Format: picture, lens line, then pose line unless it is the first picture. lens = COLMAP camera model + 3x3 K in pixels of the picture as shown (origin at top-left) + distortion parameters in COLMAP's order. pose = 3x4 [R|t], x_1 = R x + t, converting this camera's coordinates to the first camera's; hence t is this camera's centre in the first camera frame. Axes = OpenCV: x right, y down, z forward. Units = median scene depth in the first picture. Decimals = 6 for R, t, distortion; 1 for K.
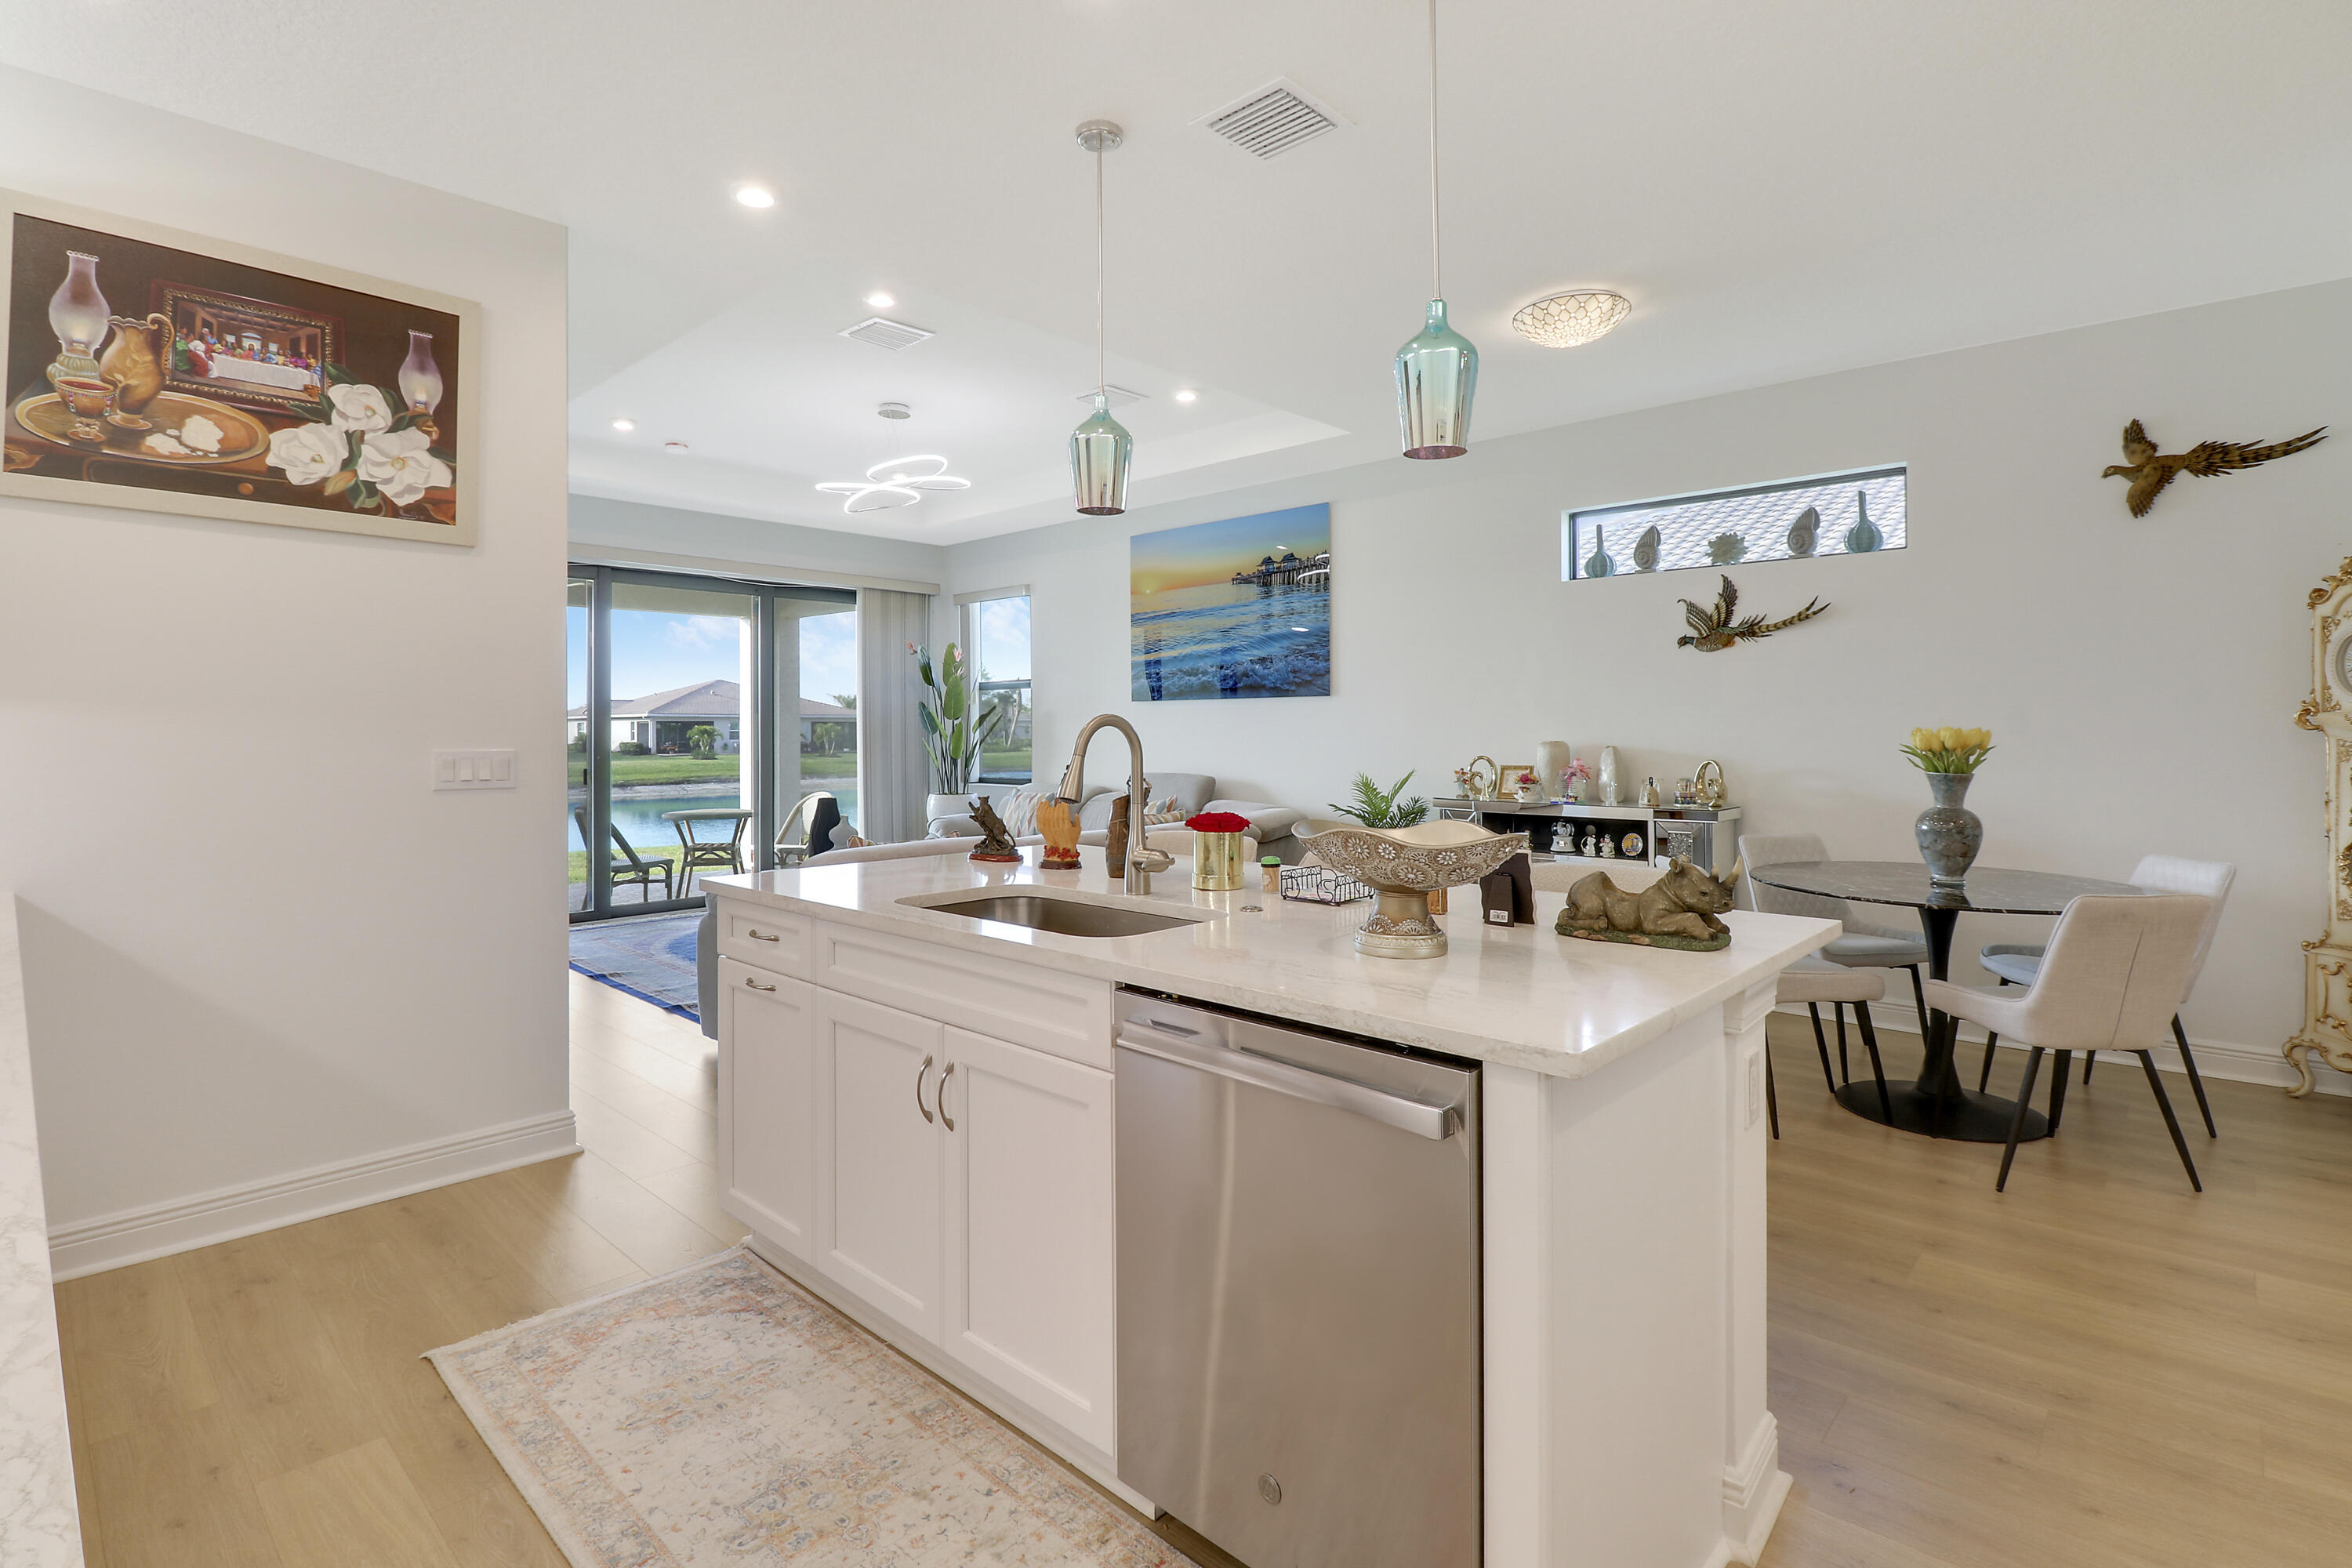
lens RADIAL K [[1119.6, 0, 1246.1], [0, 1119.6, 739.0], [0, 0, 1]] dist [-0.010731, -0.007036]
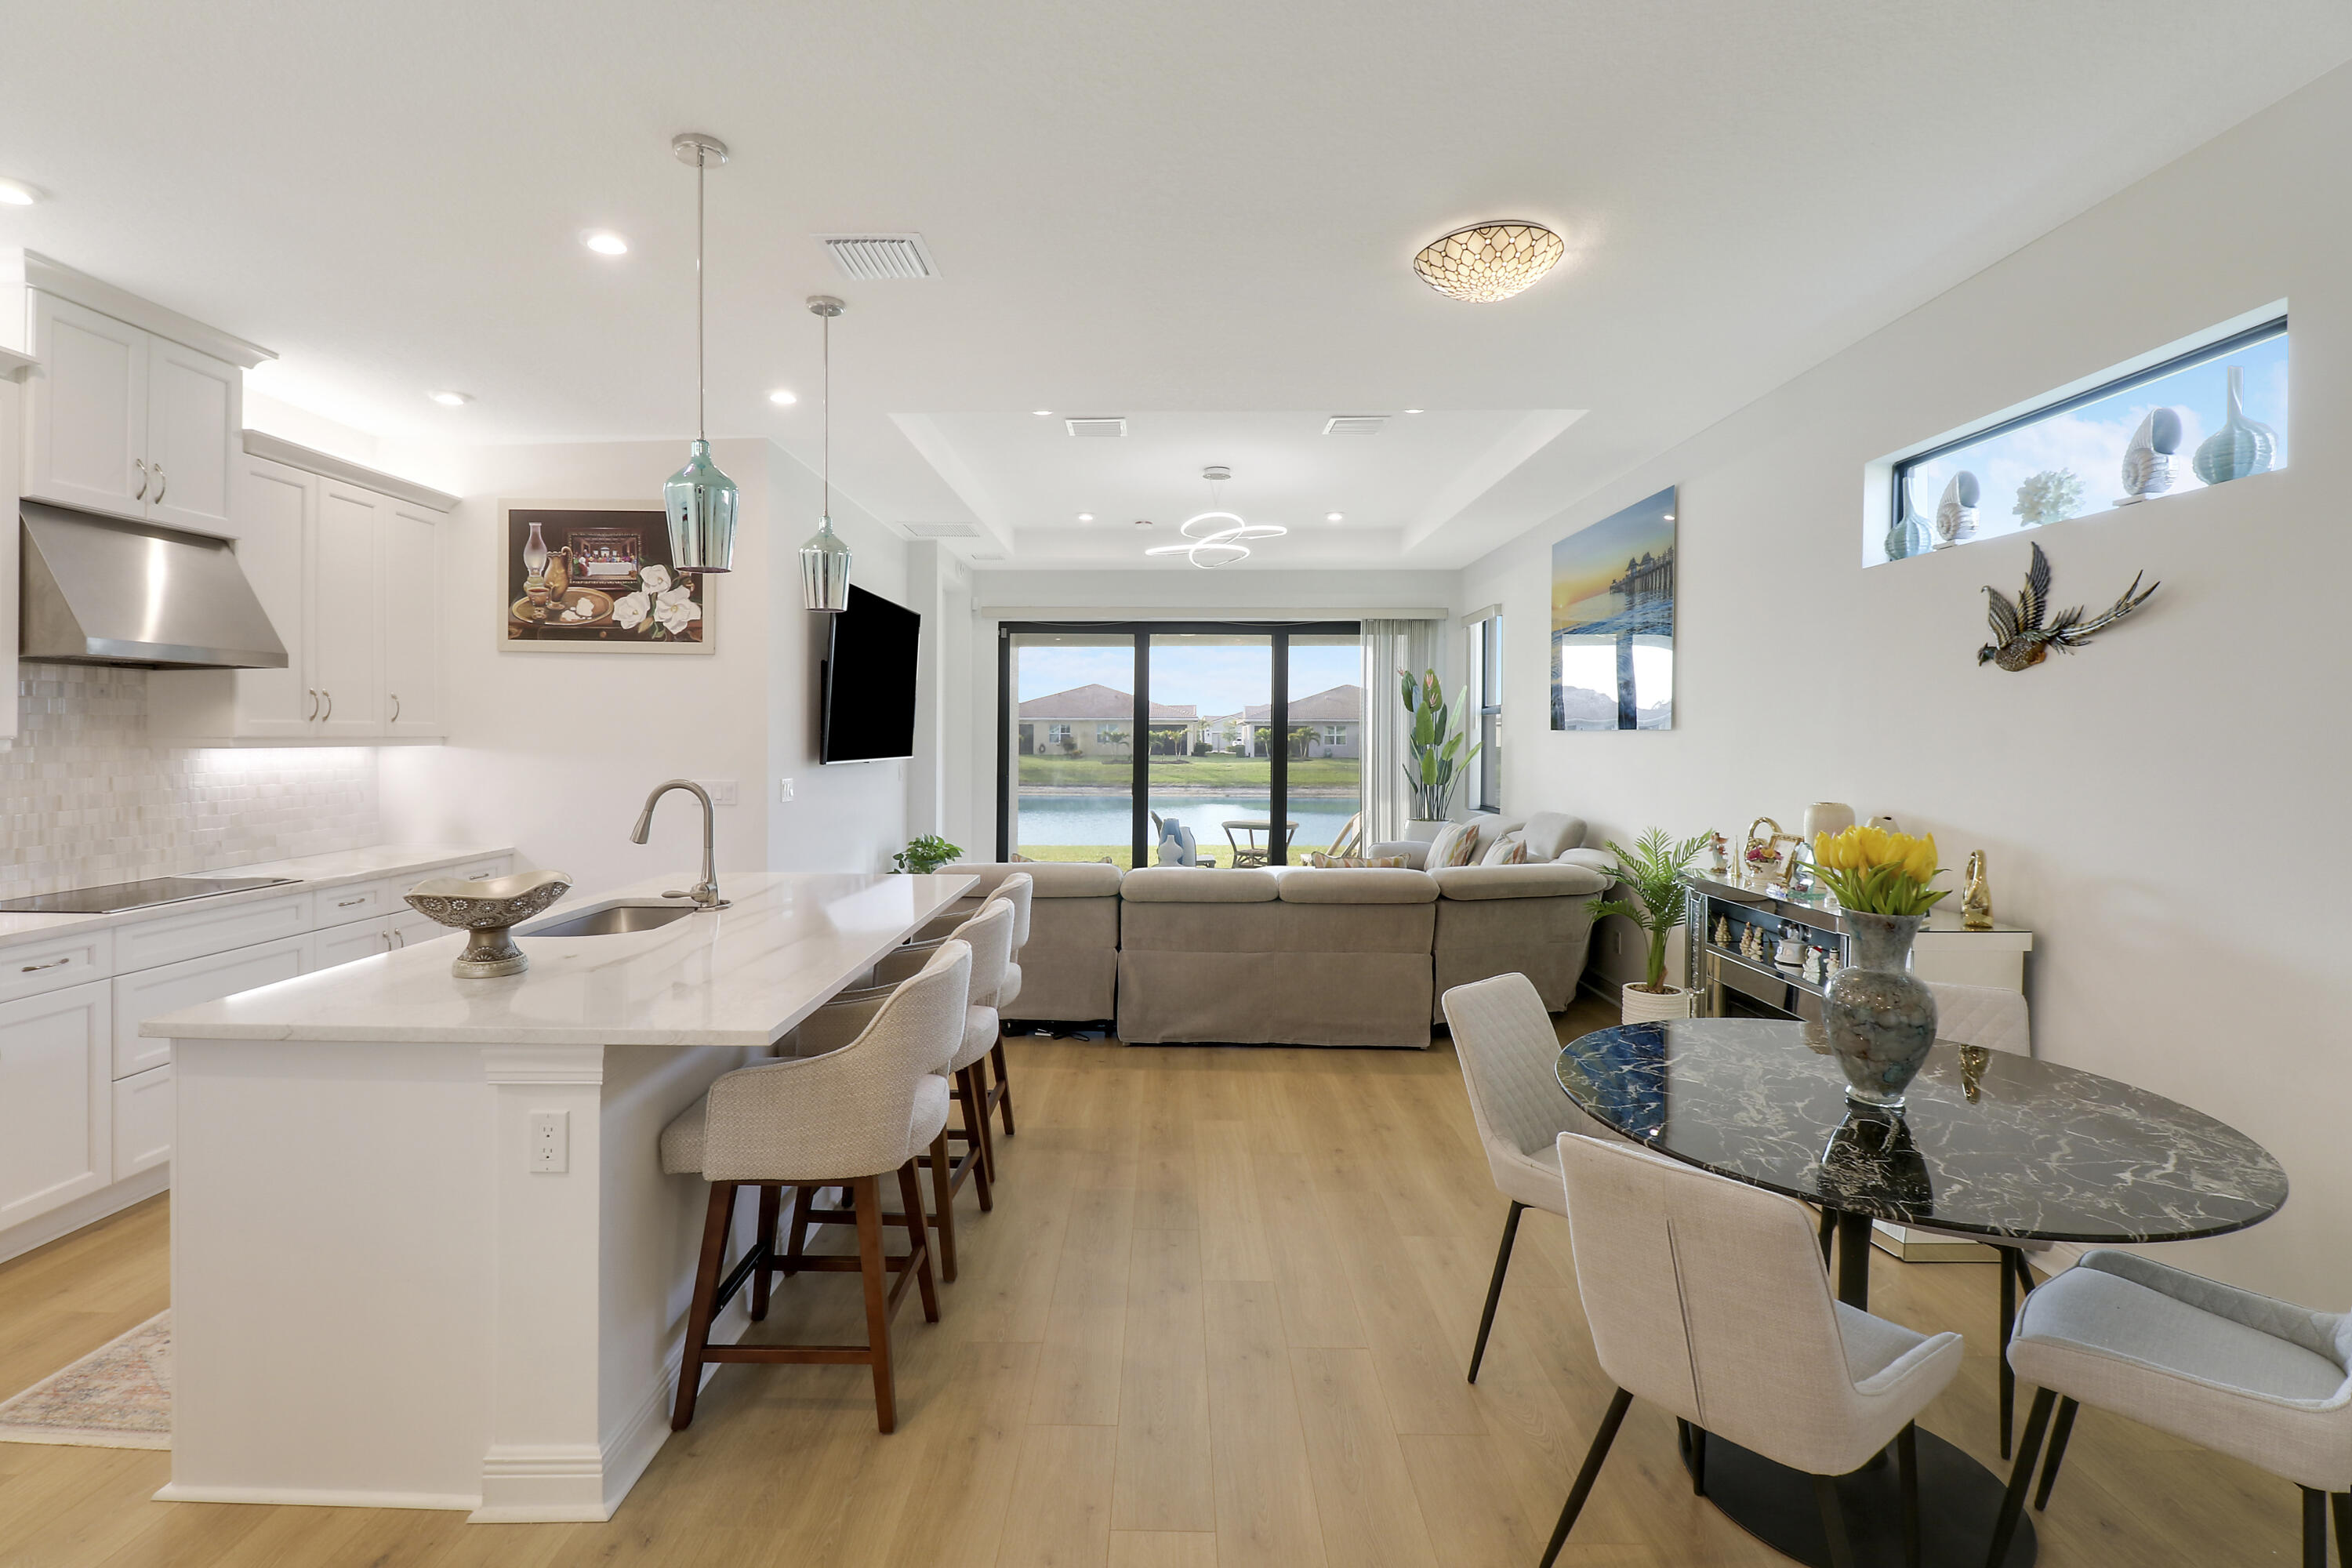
lens RADIAL K [[1119.6, 0, 1096.7], [0, 1119.6, 740.0], [0, 0, 1]] dist [-0.010731, -0.007036]
pose [[0.658145, 0.006792, -0.752861, 0.948275], [-0.010715, 0.999943, -0.000347, -0.060799], [0.752815, 0.008295, 0.658180, 0.392640]]
